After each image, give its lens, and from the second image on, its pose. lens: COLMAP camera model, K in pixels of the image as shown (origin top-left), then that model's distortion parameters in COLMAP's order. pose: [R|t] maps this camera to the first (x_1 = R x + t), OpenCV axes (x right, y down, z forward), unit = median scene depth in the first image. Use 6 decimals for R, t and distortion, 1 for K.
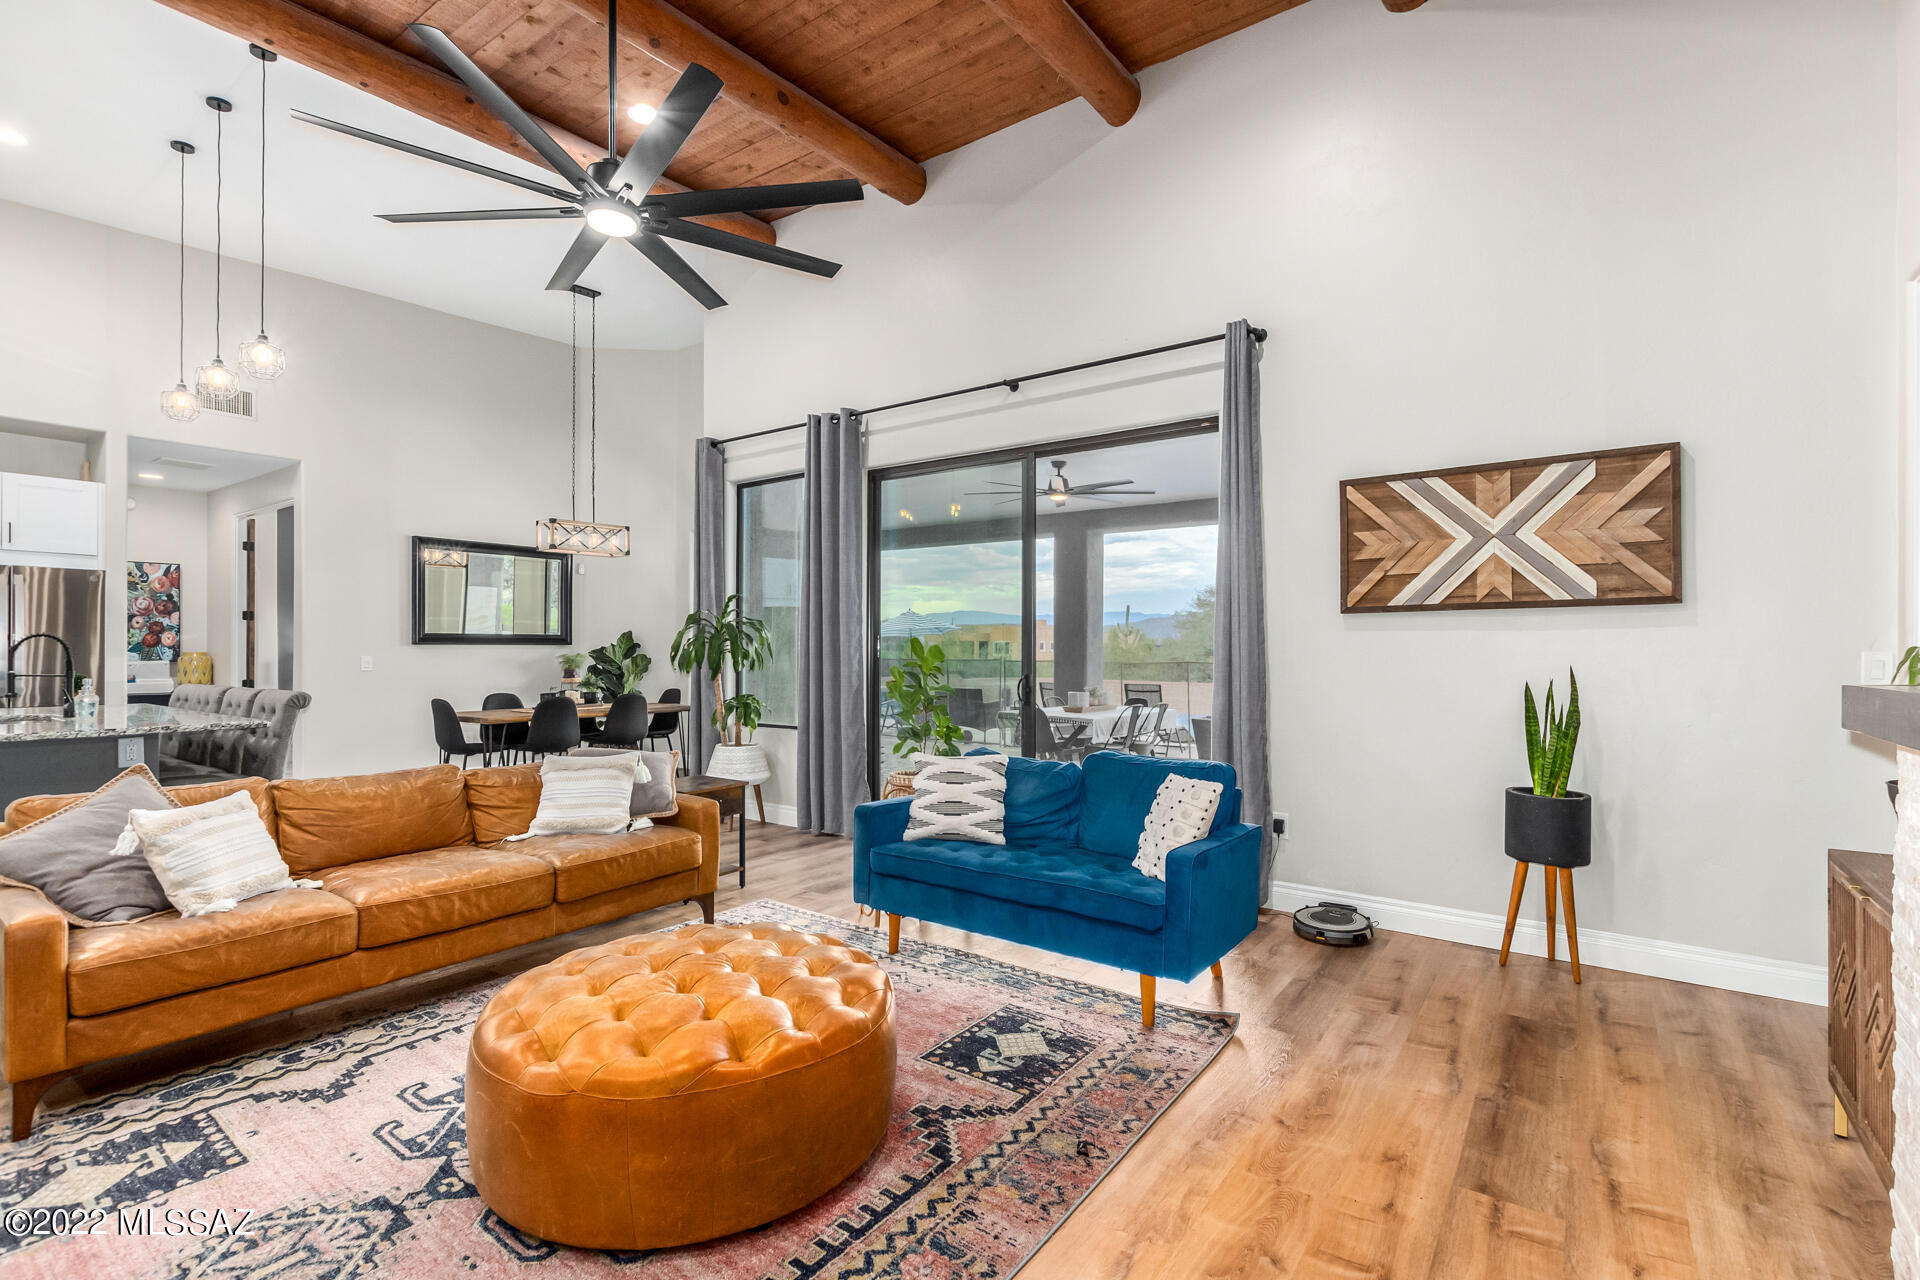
lens RADIAL K [[880.5, 0, 959.5], [0, 880.5, 643.3], [0, 0, 1]] dist [0.002184, -0.000350]
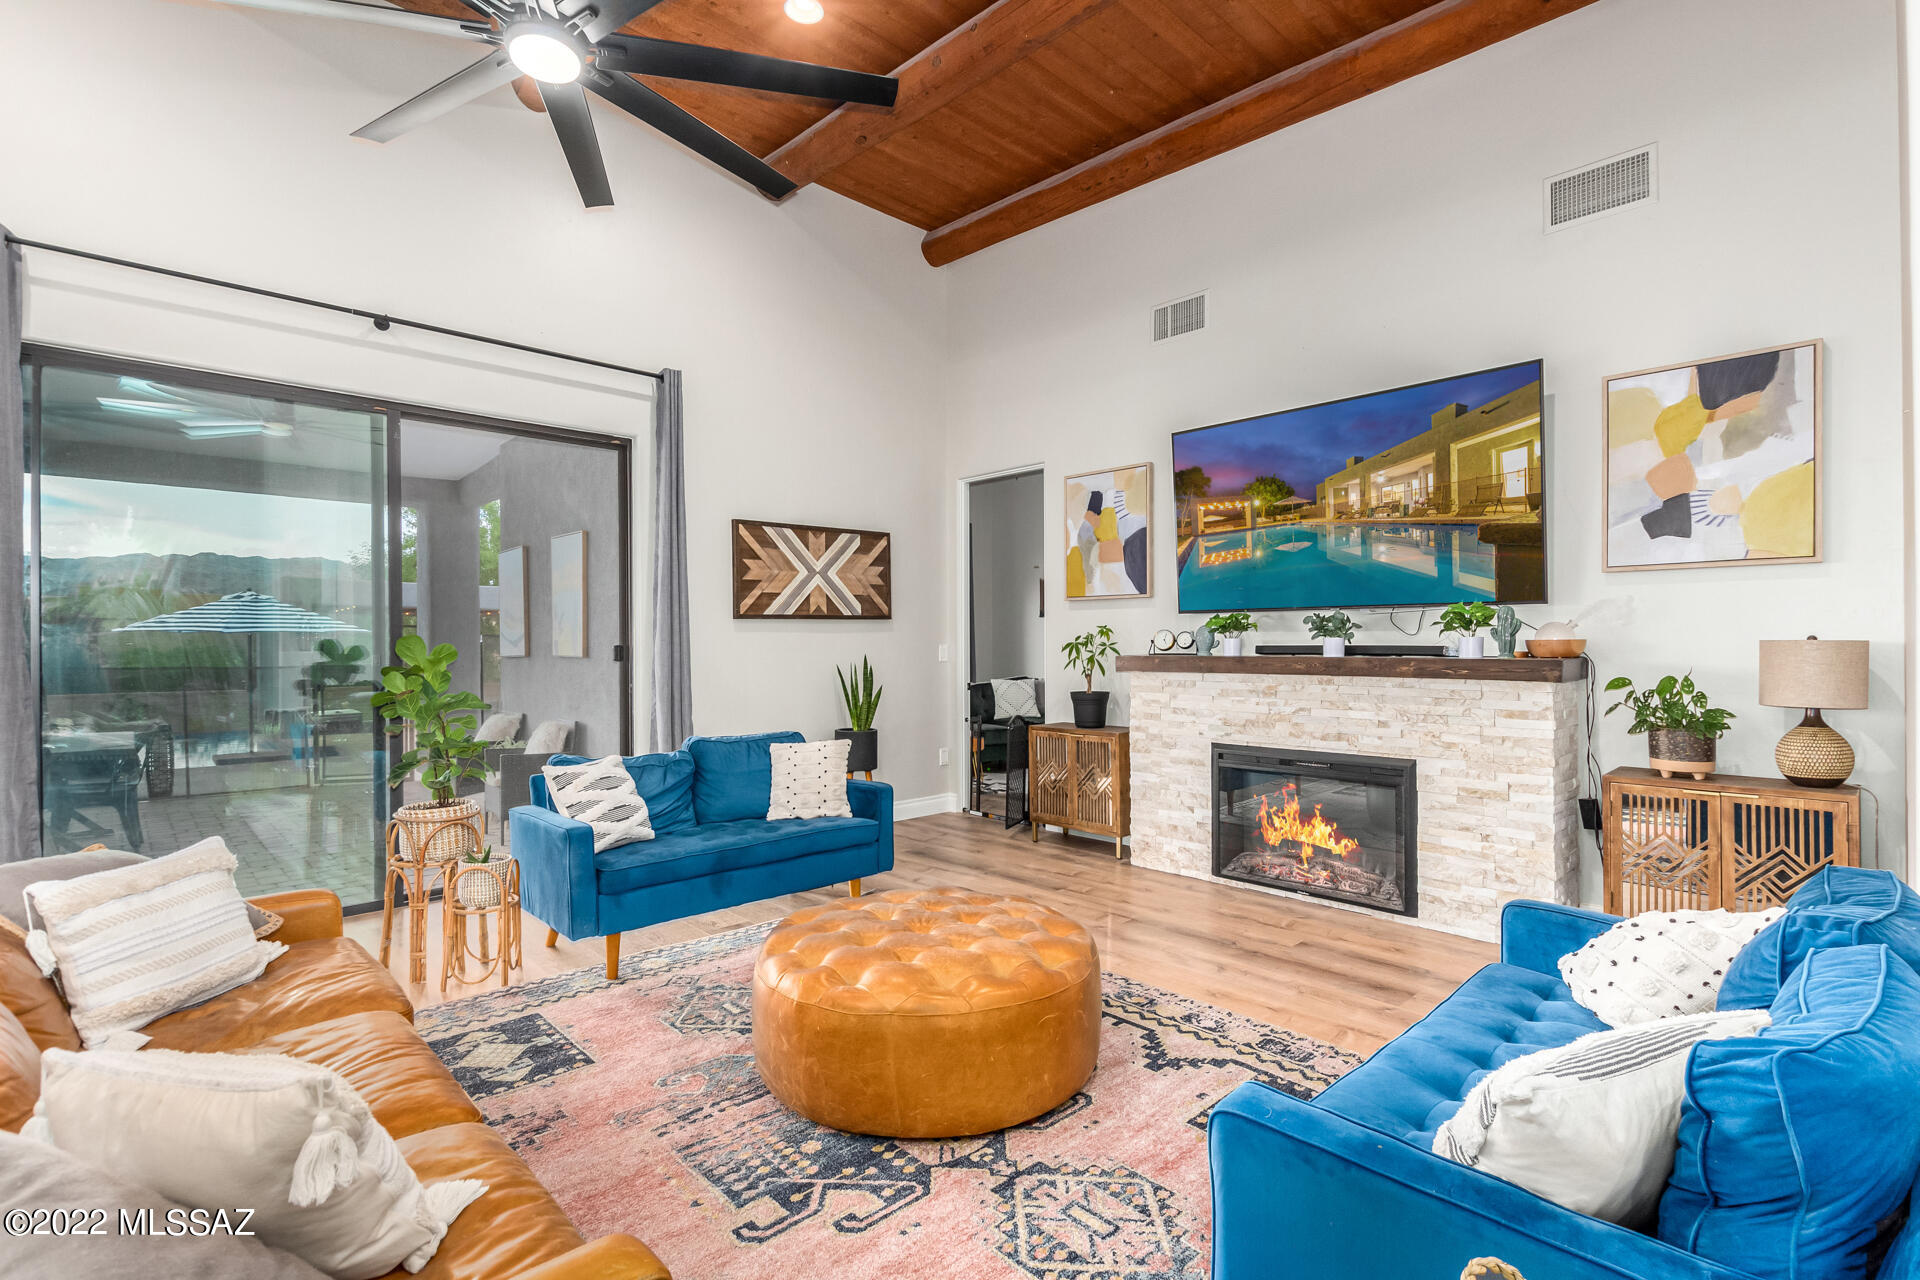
lens RADIAL K [[880.8, 0, 968.8], [0, 880.8, 639.8], [0, 0, 1]] dist [0.002702, 0.000063]
pose [[0.176950, -0.000449, 0.984220, -0.913740], [-0.000058, 1.000000, 0.000466, -0.003069], [-0.984220, -0.000140, 0.176950, 0.467181]]
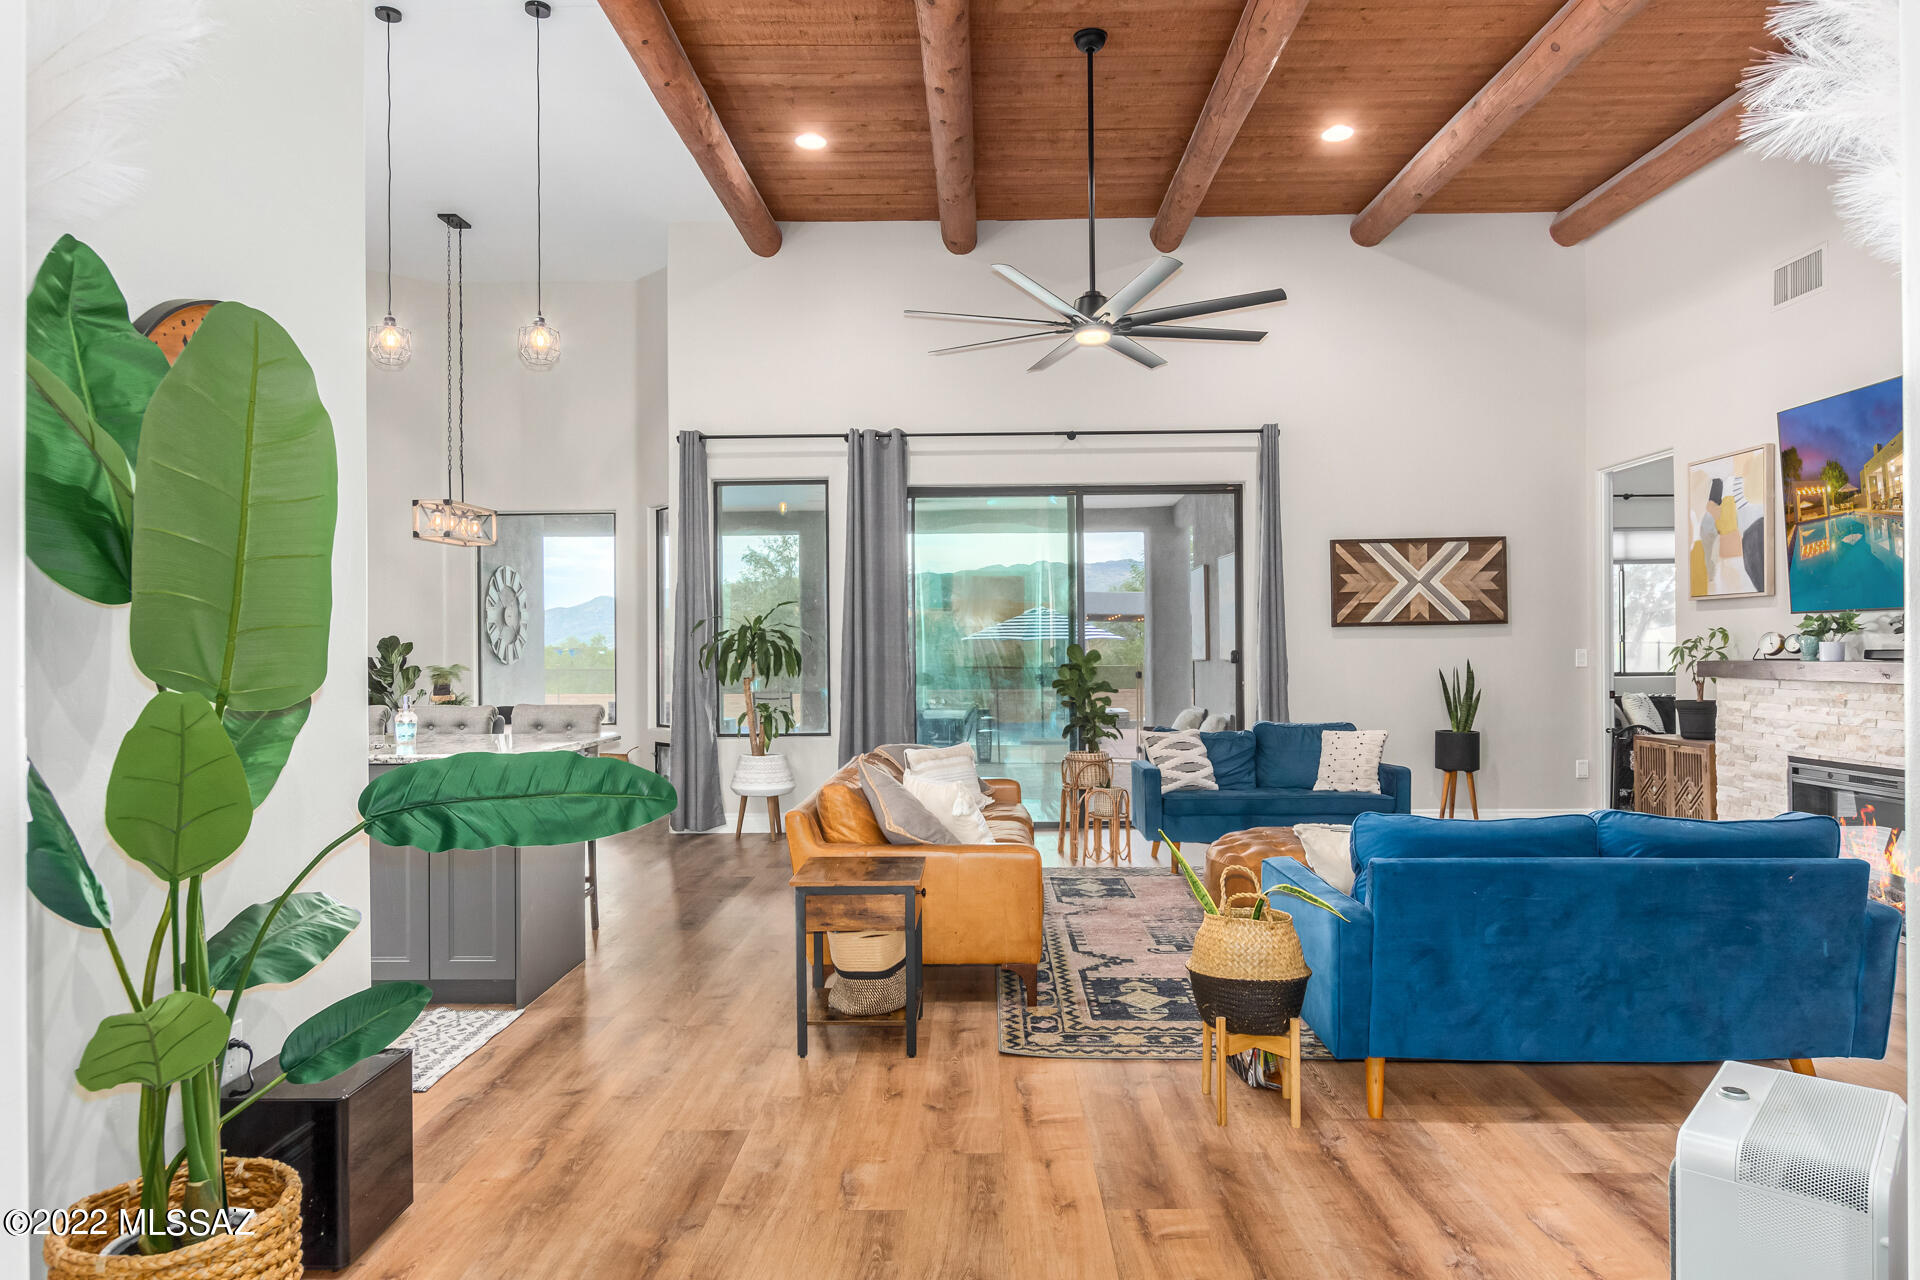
lens RADIAL K [[1119.2, 0, 963.2], [0, 1119.2, 645.5], [0, 0, 1]] dist [-0.002282, -0.000033]
pose [[0.820275, -0.005191, 0.571945, -1.342509], [0.006391, 0.999980, -0.000090, -0.006655], [-0.571933, 0.003729, 0.820292, -0.248354]]
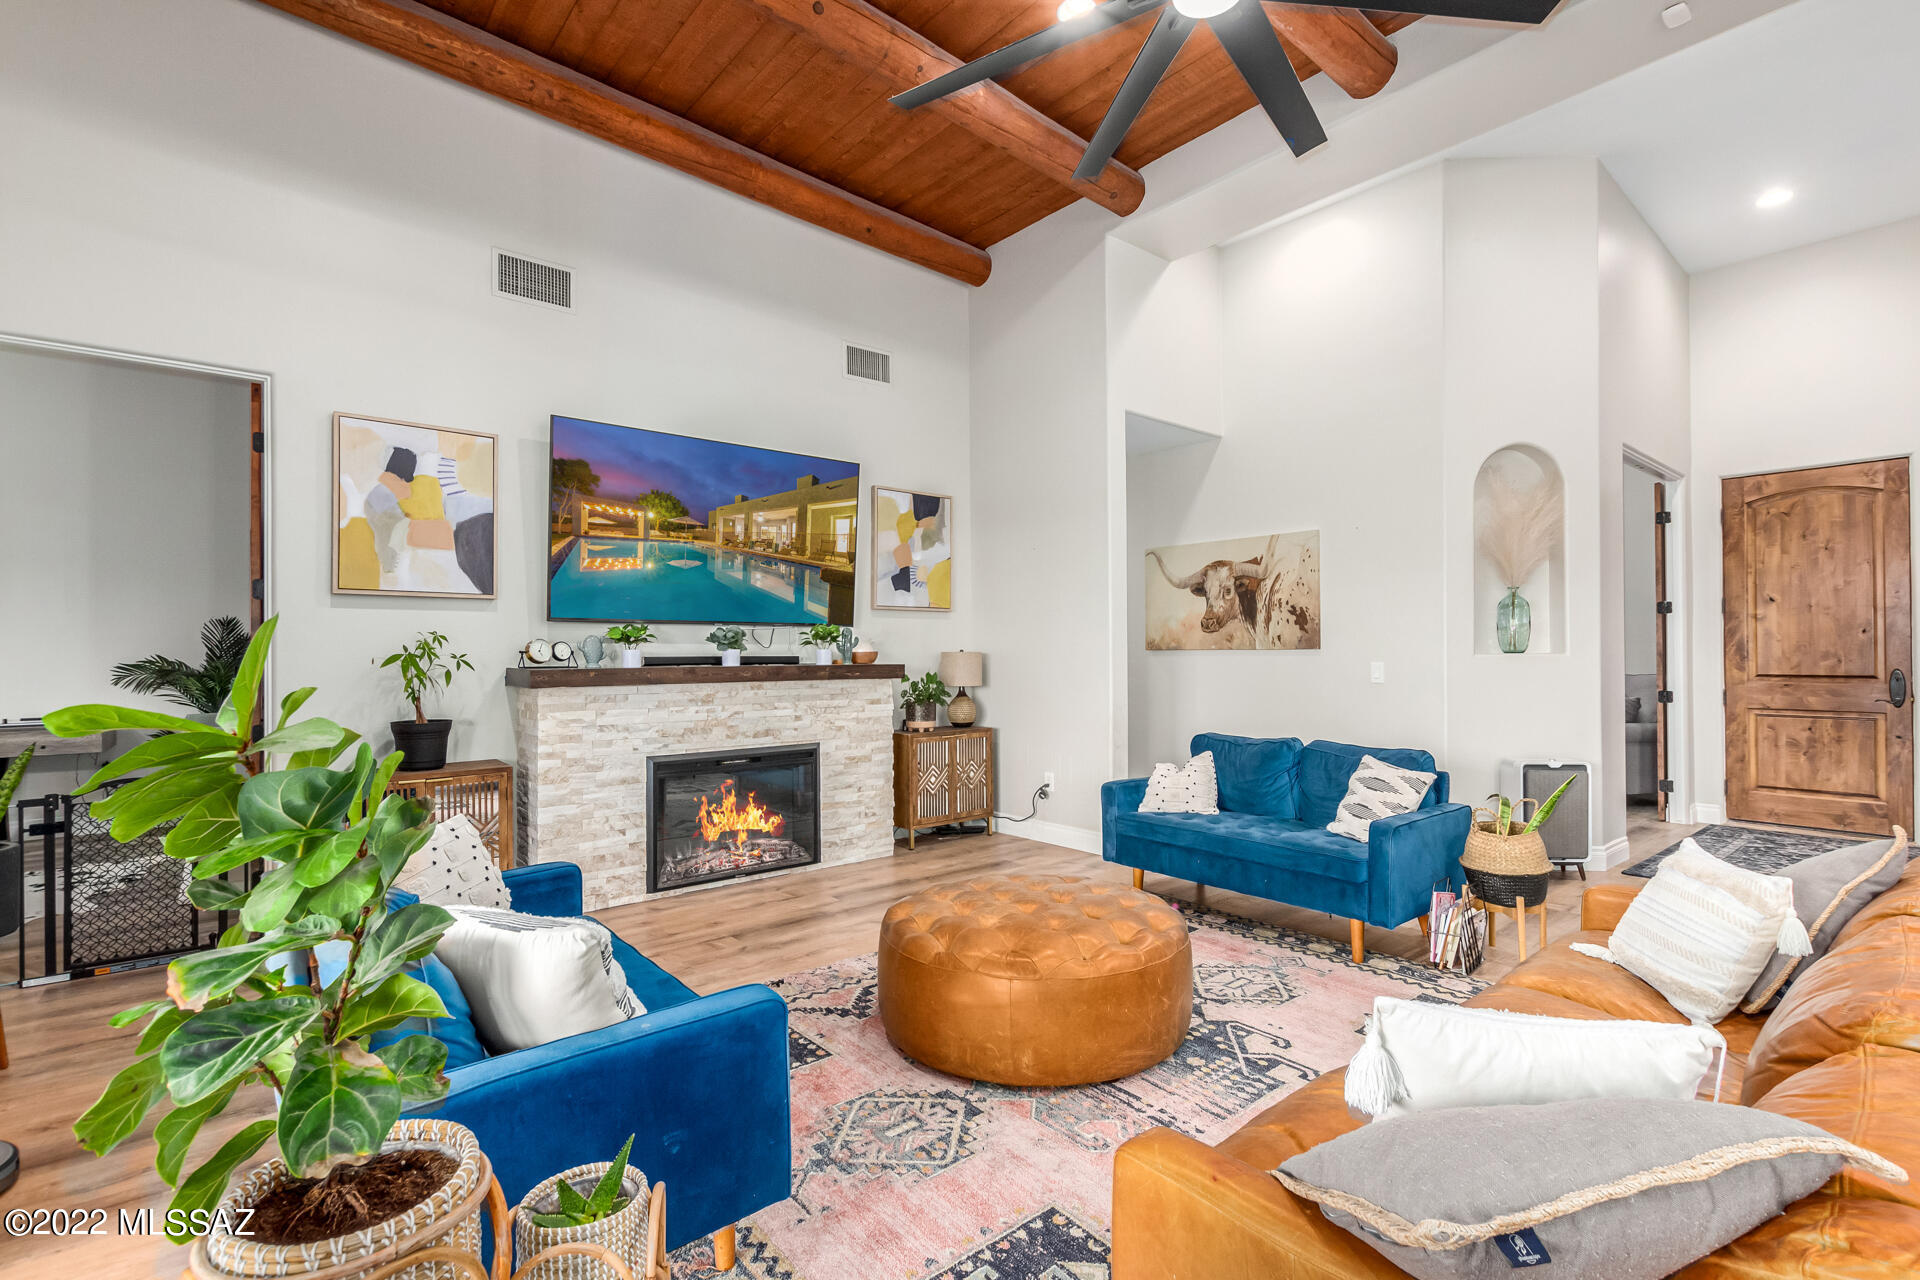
lens RADIAL K [[884.0, 0, 969.6], [0, 884.0, 654.8], [0, 0, 1]] dist [0.002726, -0.004822]
pose [[-0.970558, 0.002393, 0.240856, -0.330179], [0.001711, 0.999994, -0.003040, 0.008093], [-0.240861, -0.002538, -0.970556, 1.447019]]
